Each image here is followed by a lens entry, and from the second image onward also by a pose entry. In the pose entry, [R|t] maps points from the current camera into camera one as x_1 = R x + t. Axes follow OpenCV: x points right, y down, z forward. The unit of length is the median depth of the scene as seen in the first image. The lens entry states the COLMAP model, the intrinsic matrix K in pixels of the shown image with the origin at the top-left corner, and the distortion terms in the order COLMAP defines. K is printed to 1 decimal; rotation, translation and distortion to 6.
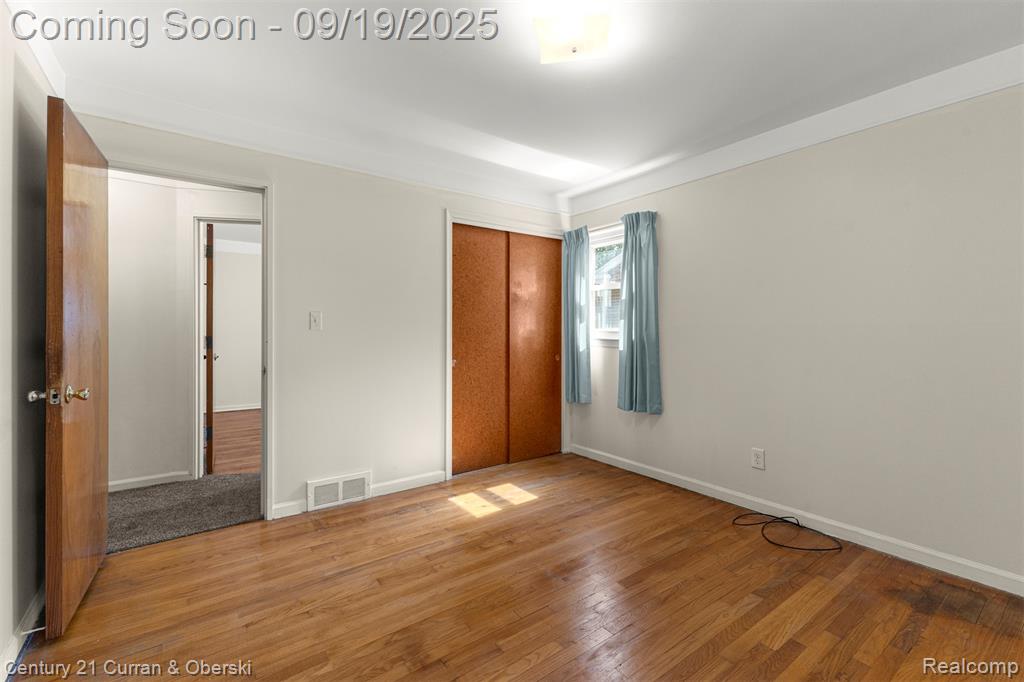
lens RADIAL K [[444.1, 0, 510.8], [0, 444.1, 327.8], [0, 0, 1]] dist [0.005163, 0.000195]
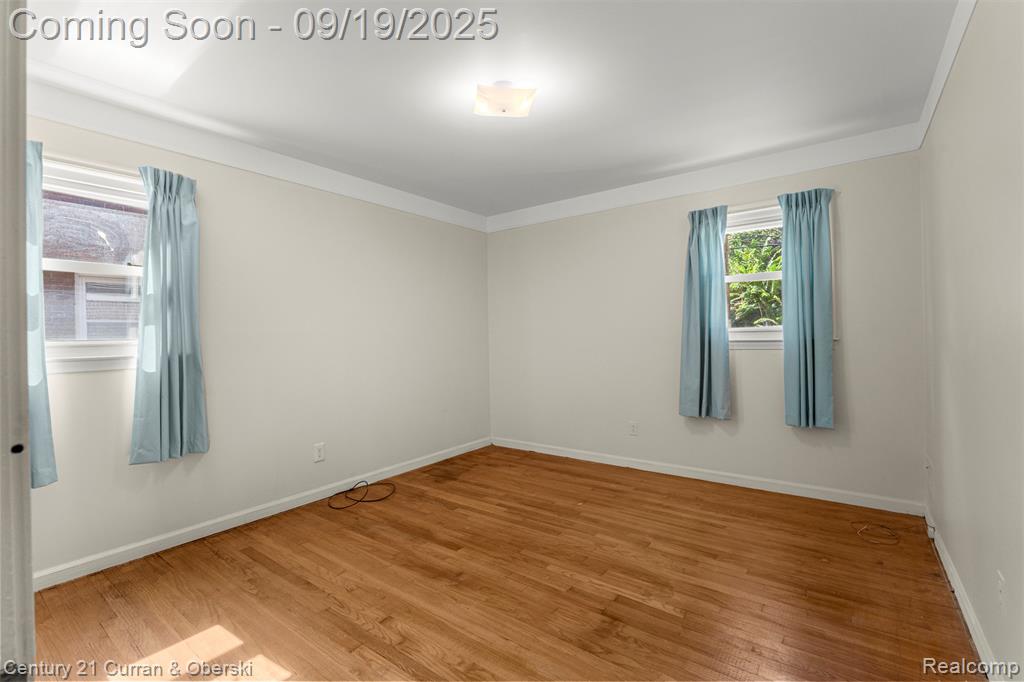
lens RADIAL K [[460.0, 0, 511.1], [0, 460.0, 330.9], [0, 0, 1]] dist [-0.003281, -0.000285]
pose [[-0.298214, 0.009717, 0.954450, -0.797762], [0.014747, 0.999876, -0.005572, 0.001933], [-0.954385, 0.012413, -0.298320, 1.008711]]
